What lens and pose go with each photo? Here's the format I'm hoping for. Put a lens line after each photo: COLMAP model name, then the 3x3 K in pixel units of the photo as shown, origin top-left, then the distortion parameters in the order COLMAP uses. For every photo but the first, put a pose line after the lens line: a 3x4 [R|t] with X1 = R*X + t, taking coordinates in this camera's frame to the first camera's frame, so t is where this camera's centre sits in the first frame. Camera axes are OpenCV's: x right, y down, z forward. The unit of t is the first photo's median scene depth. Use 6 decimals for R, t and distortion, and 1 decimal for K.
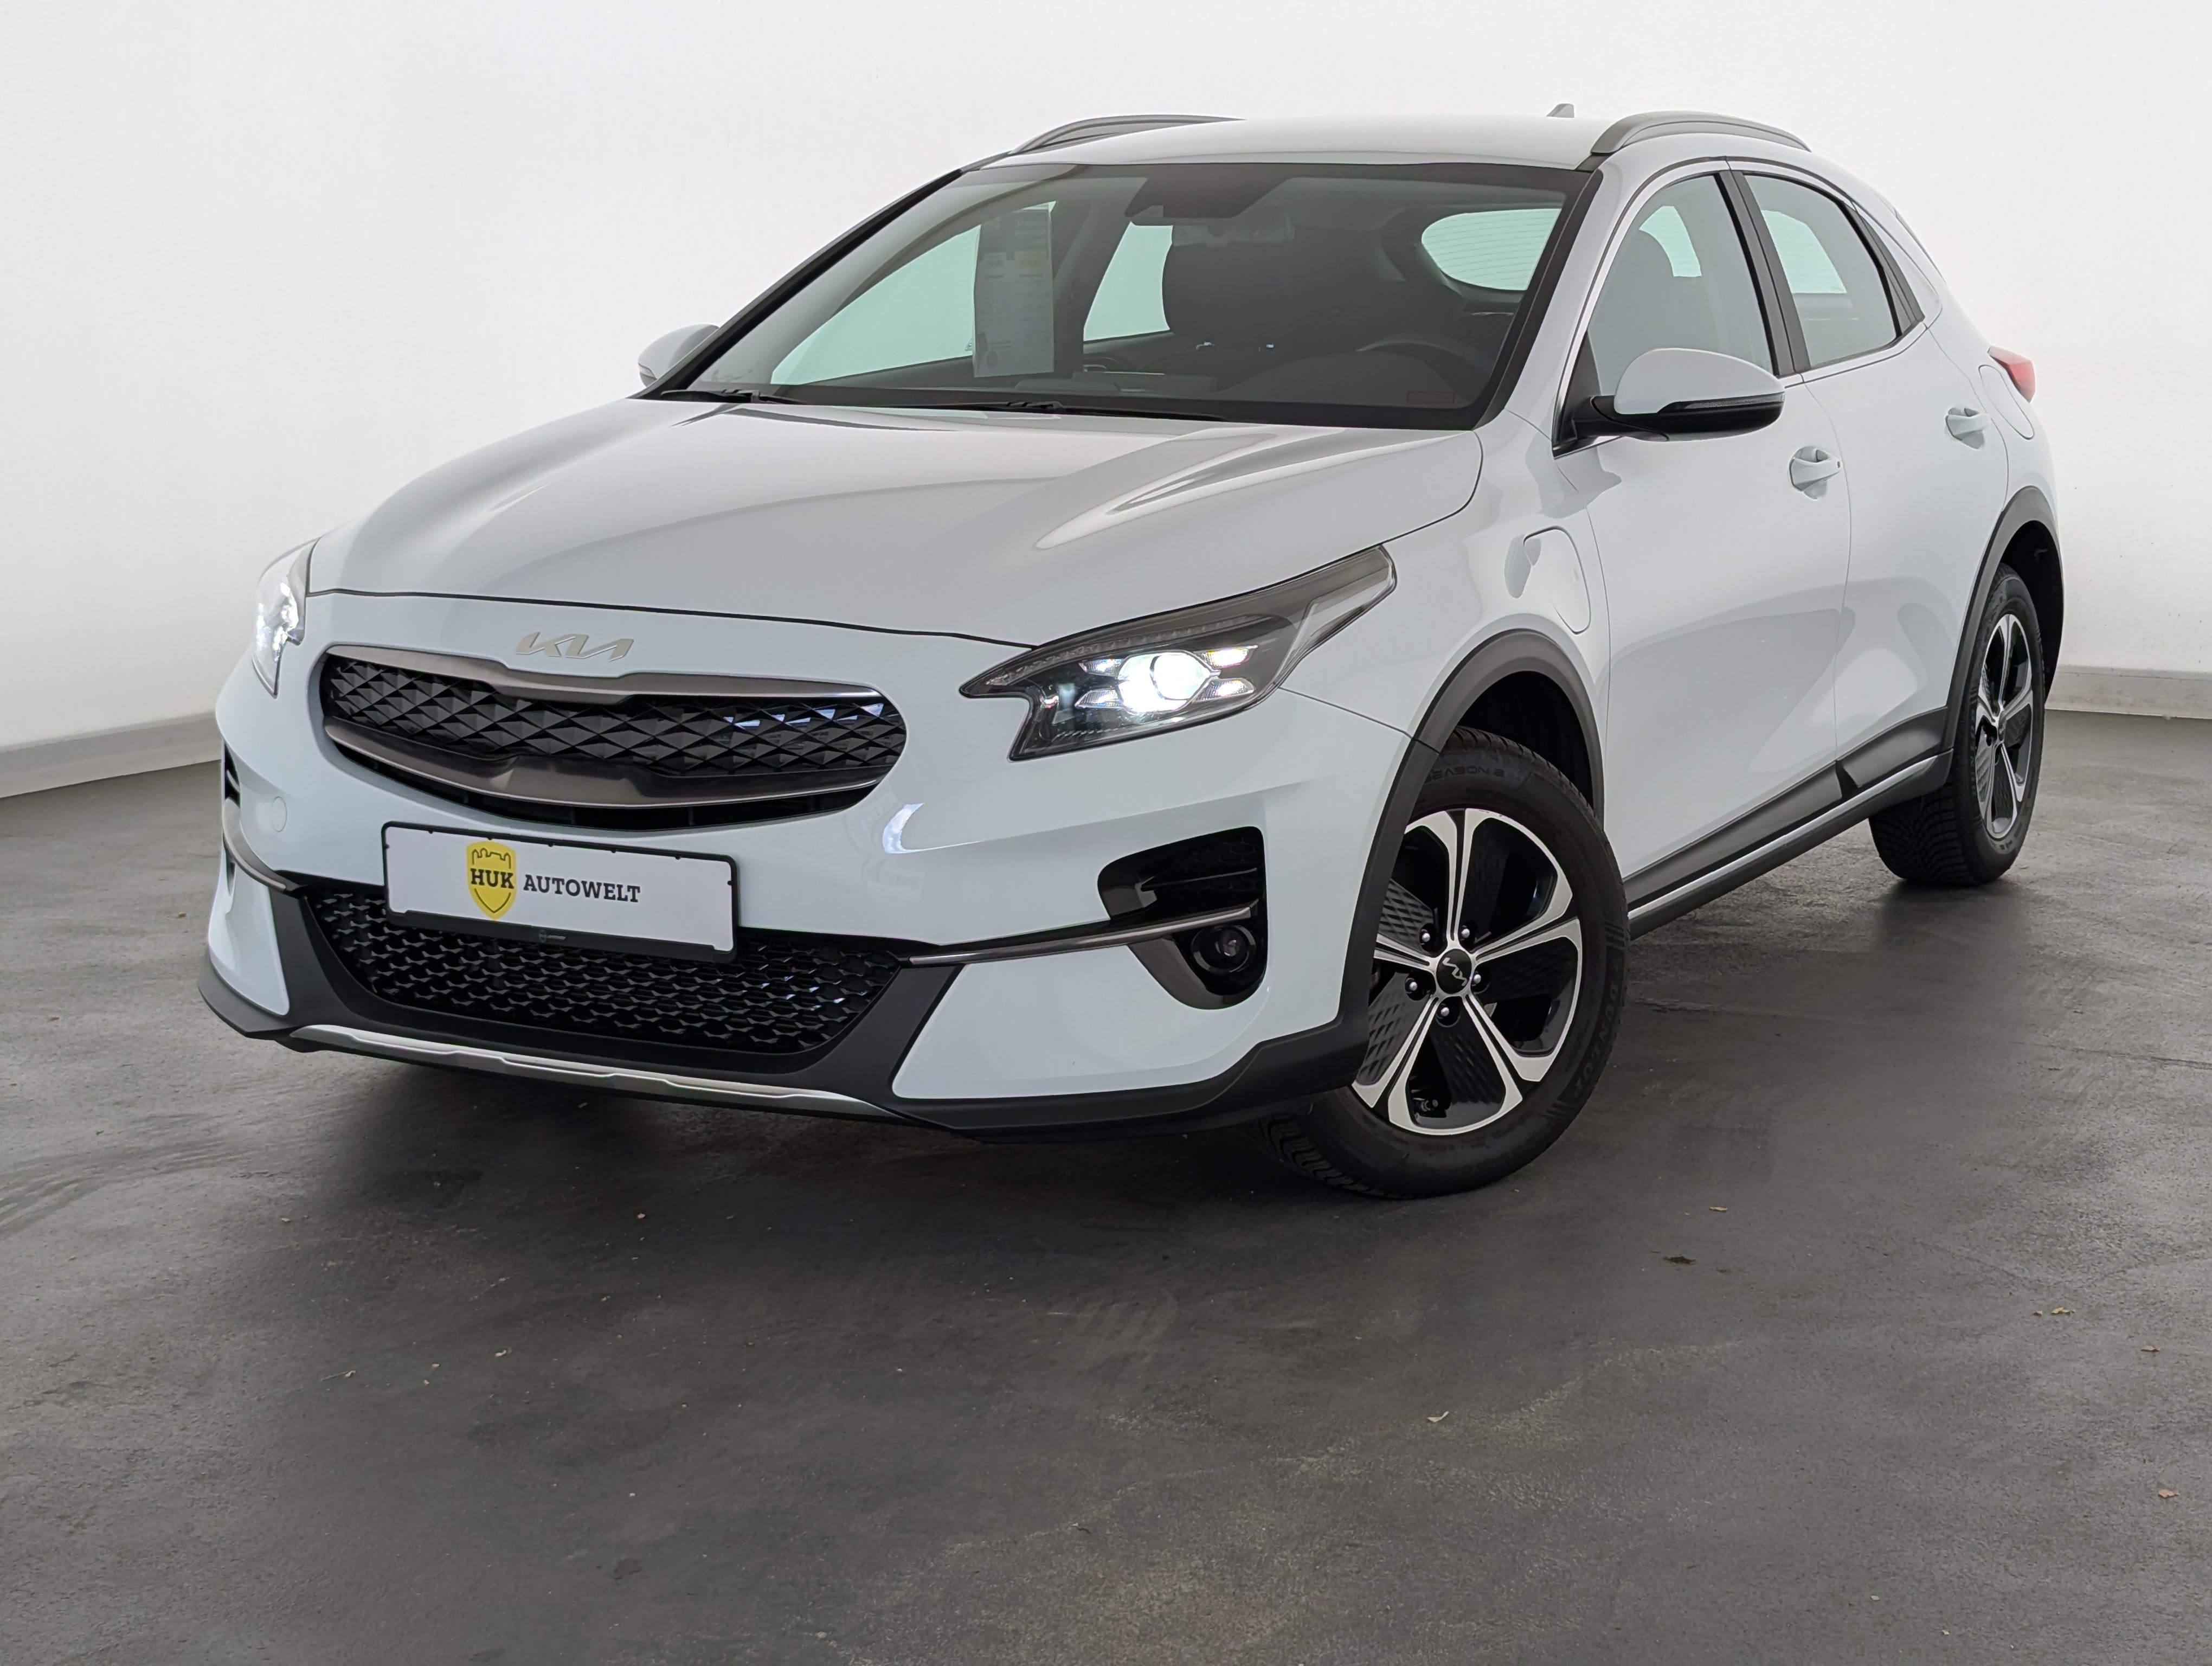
lens RADIAL K [[3676.0, 0, 1115.7], [0, 3676.0, 827.1], [0, 0, 1]] dist [0.154721, 0.000000]
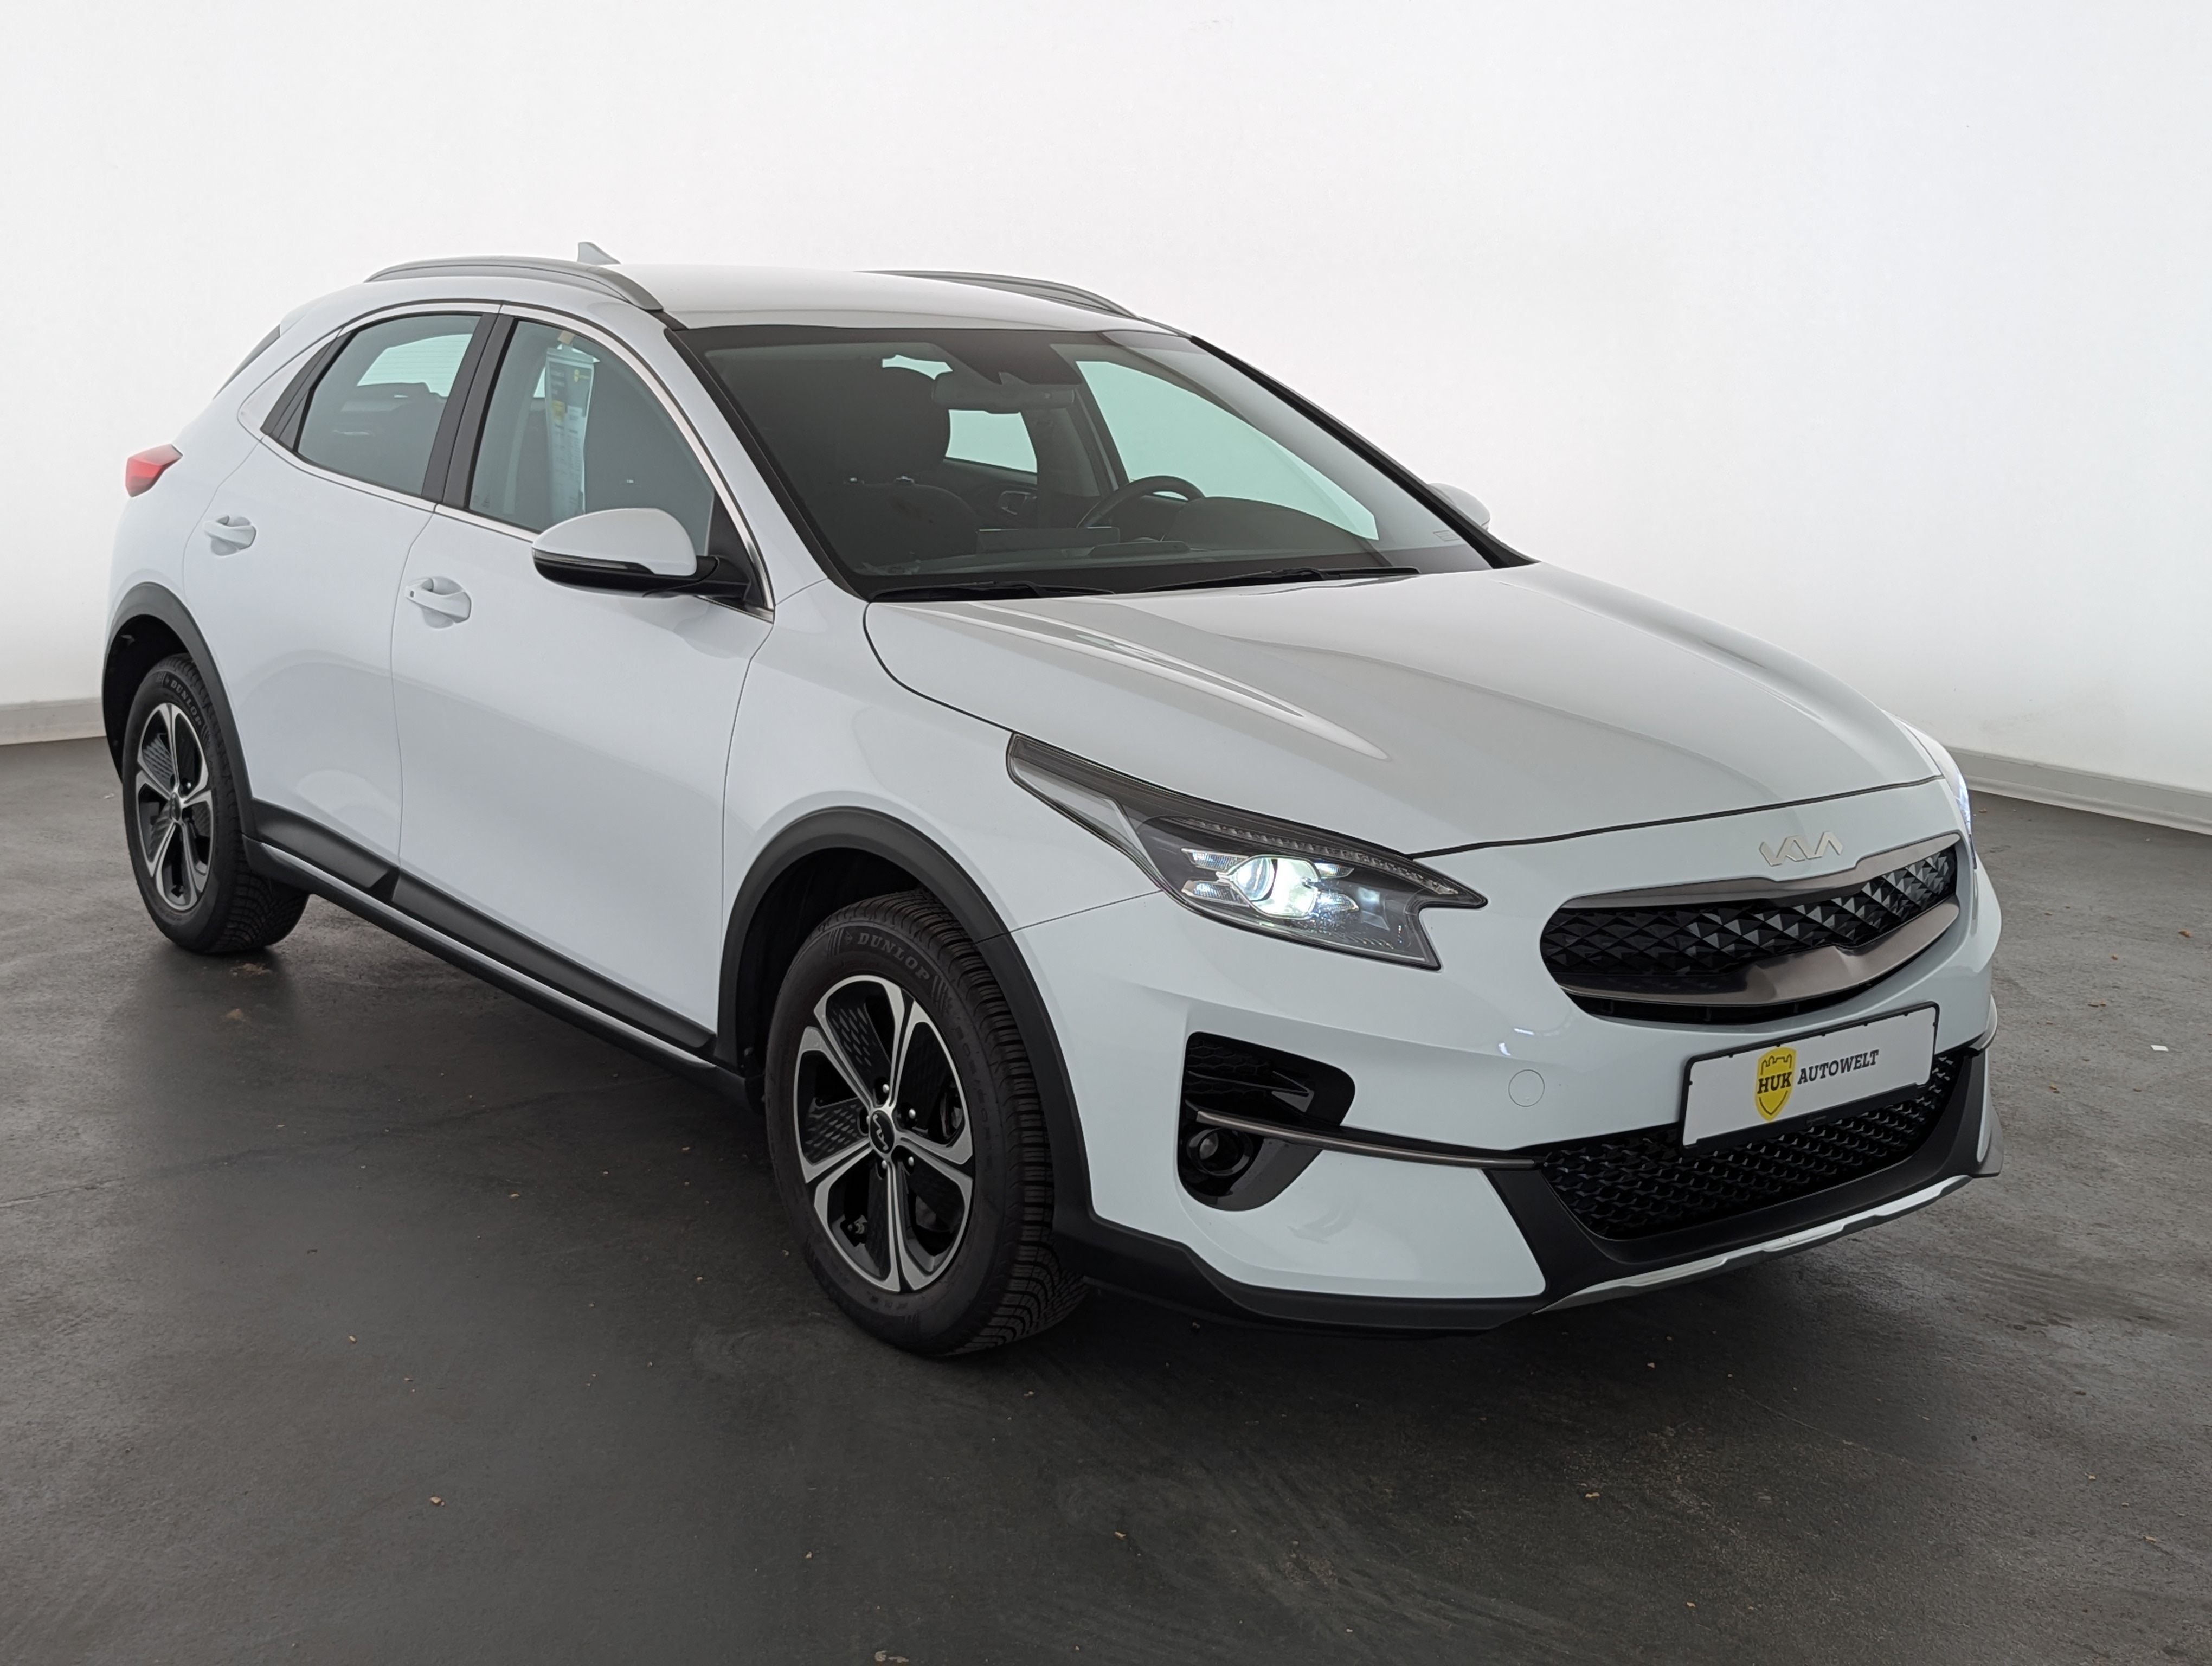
lens RADIAL K [[2693.3, 0, 1096.2], [0, 2693.3, 831.2], [0, 0, 1]] dist [0.092119, 0.000000]
pose [[0.404646, -0.176319, 0.897315, -0.928660], [0.124670, 0.982711, 0.136879, -0.185879], [-0.905935, 0.056480, 0.419632, 0.857394]]
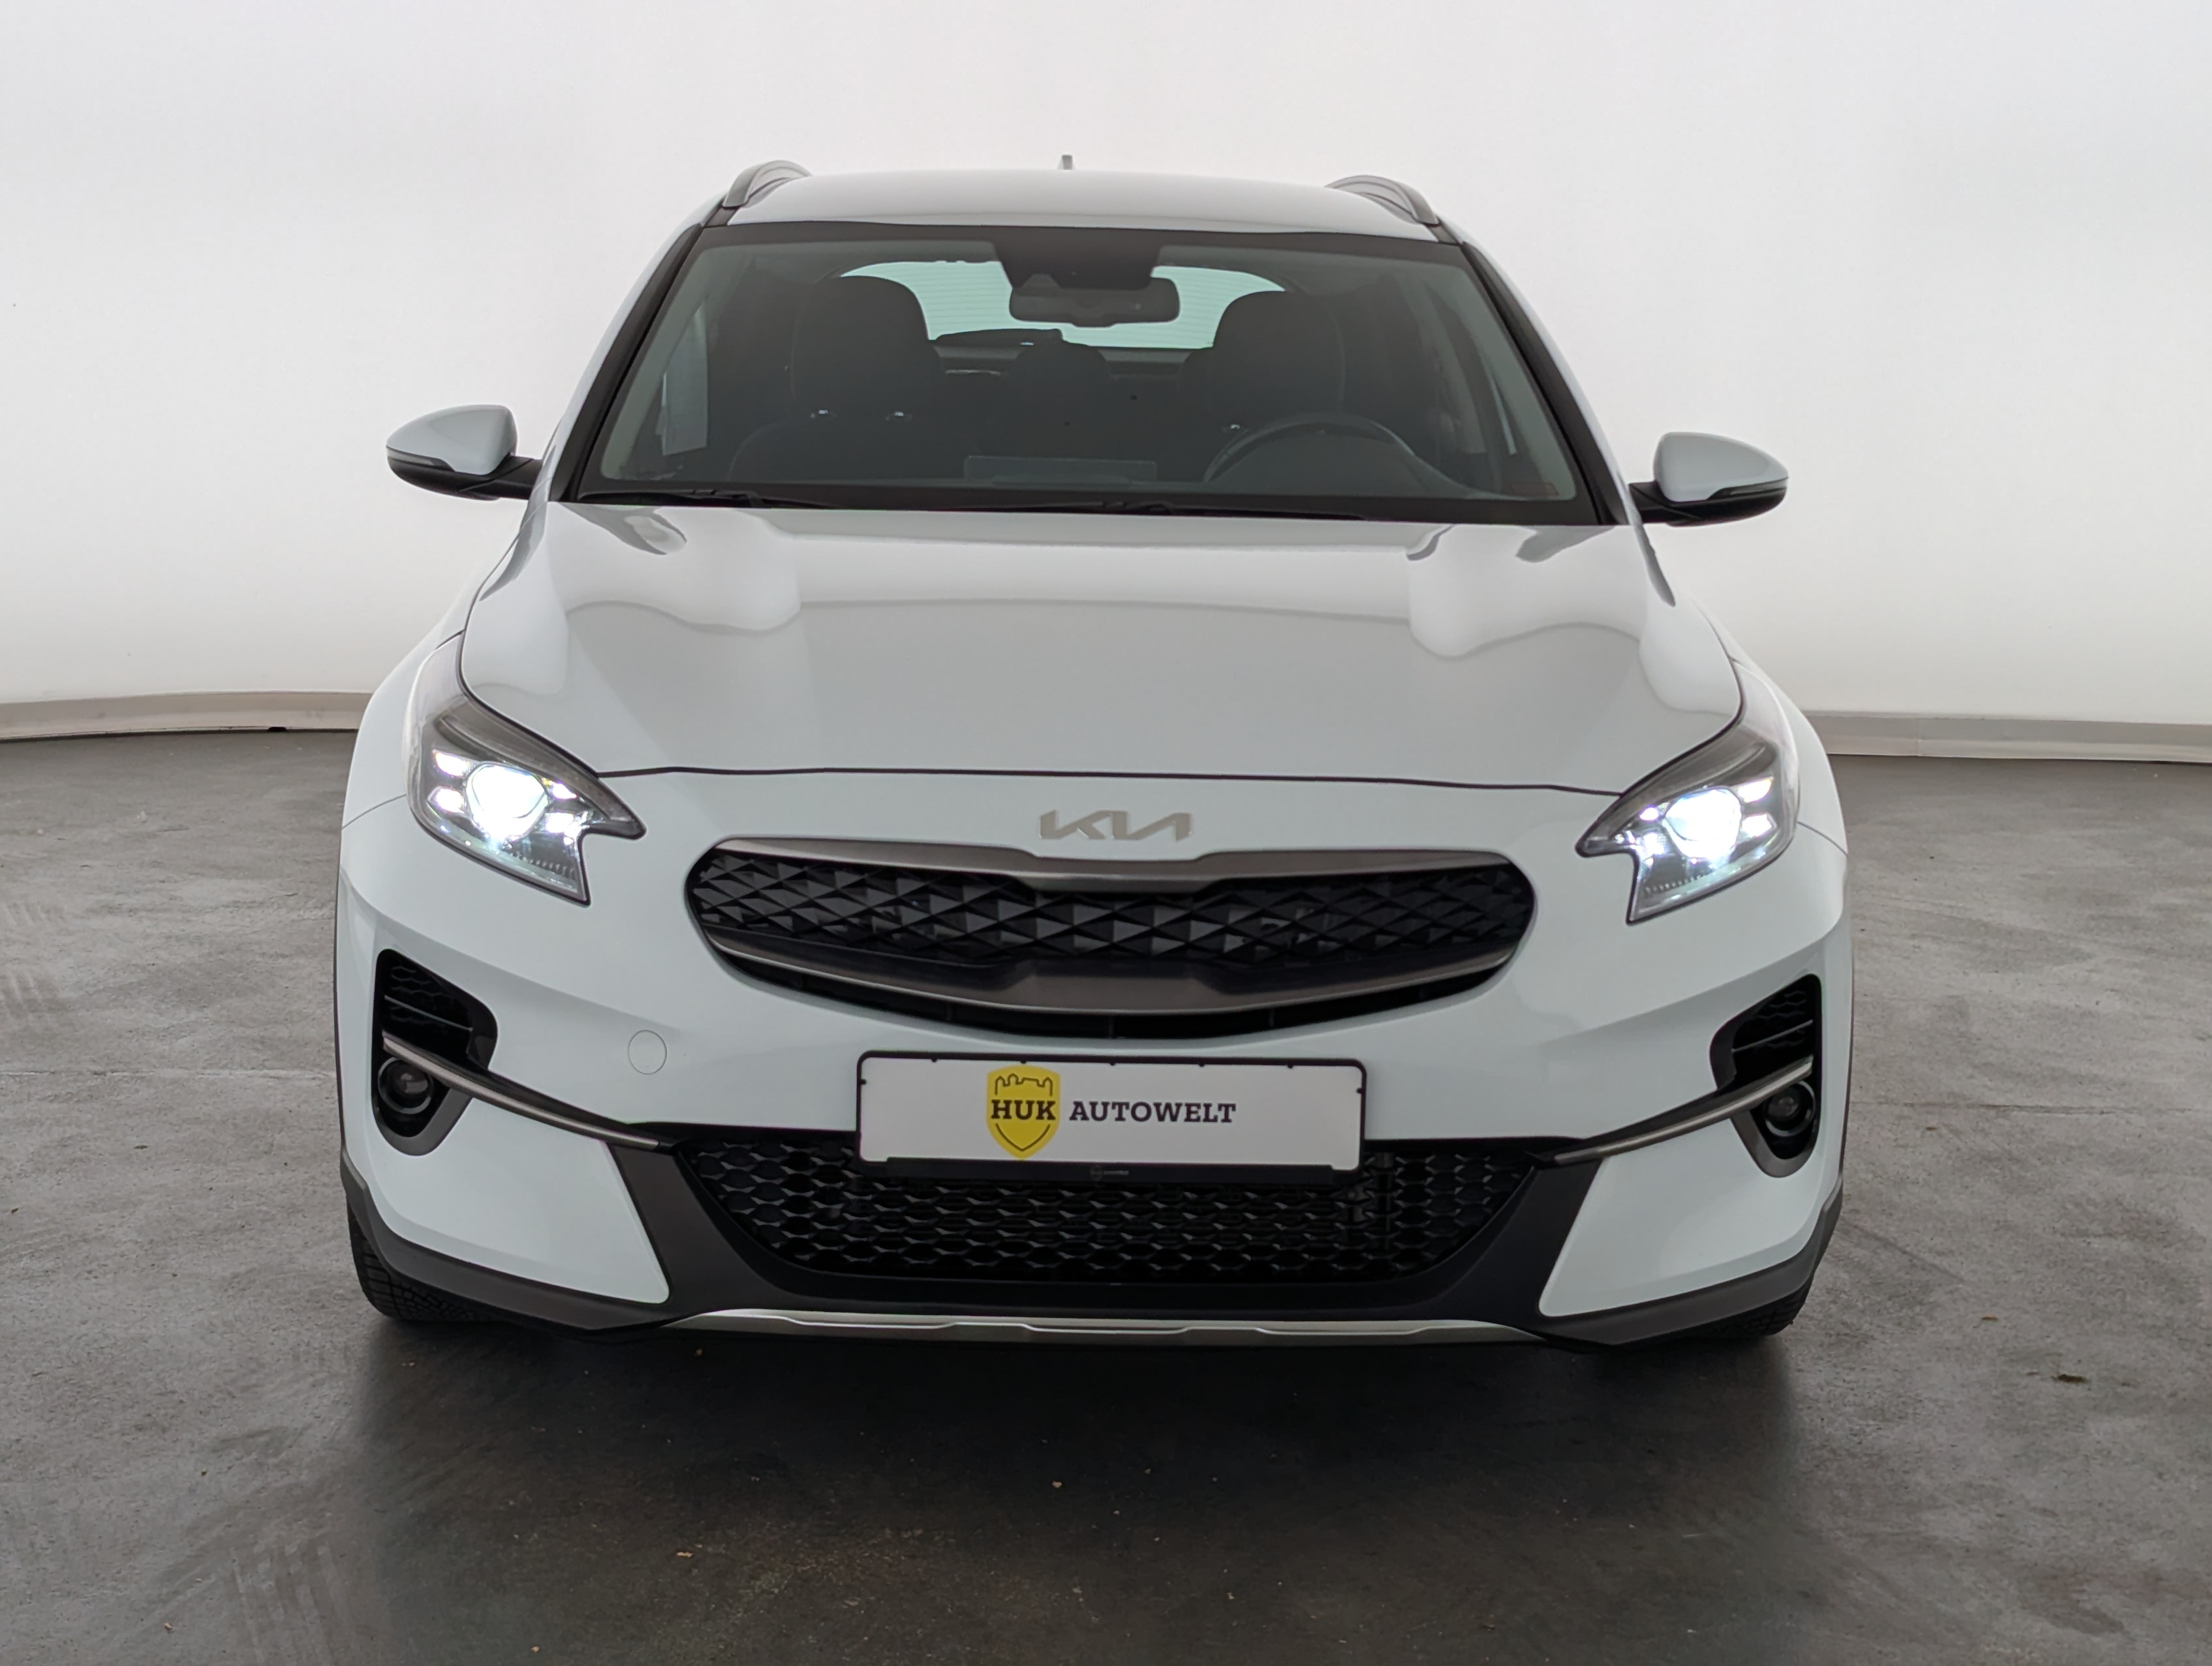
lens RADIAL K [[3676.0, 0, 1051.7], [0, 3676.0, 821.5], [0, 0, 1]] dist [0.154721, 0.000000]
pose [[0.873769, -0.065452, 0.481918, -0.563832], [0.064863, 0.997734, 0.017904, -0.065892], [-0.481997, 0.015614, 0.876034, 0.273290]]
